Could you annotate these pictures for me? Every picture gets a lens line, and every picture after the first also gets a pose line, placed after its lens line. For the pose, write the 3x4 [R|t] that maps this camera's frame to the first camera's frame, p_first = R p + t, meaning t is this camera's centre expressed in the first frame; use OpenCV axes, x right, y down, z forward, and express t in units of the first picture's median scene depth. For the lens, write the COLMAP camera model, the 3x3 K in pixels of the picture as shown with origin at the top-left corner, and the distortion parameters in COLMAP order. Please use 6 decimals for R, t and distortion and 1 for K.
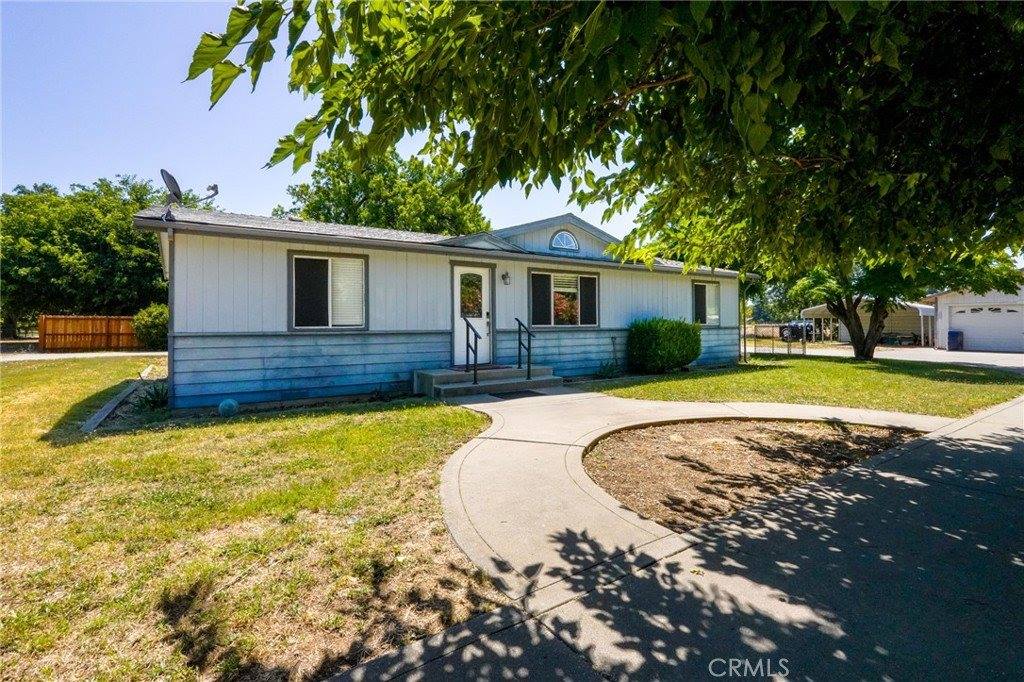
lens RADIAL K [[474.9, 0, 506.9], [0, 474.9, 341.9], [0, 0, 1]] dist [-0.005886, 0.000131]
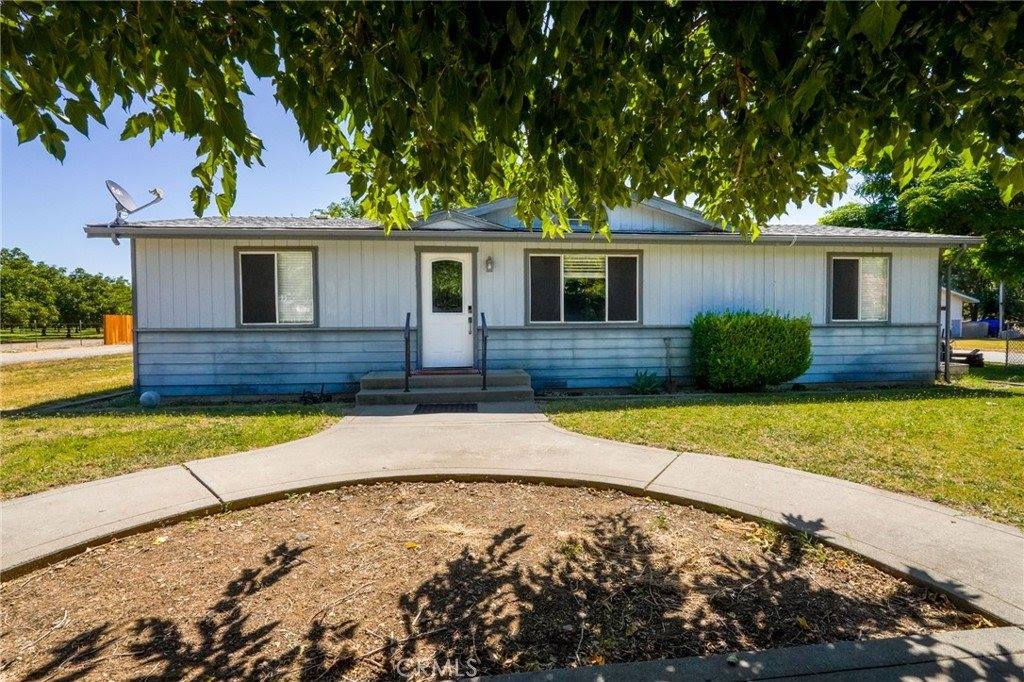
lens RADIAL K [[474.9, 0, 506.9], [0, 474.9, 341.9], [0, 0, 1]] dist [-0.005886, 0.000131]
pose [[0.886969, 0.020149, -0.461389, 0.469583], [-0.015750, 0.999786, 0.013384, -0.013043], [0.461560, -0.004604, 0.887097, 0.333811]]
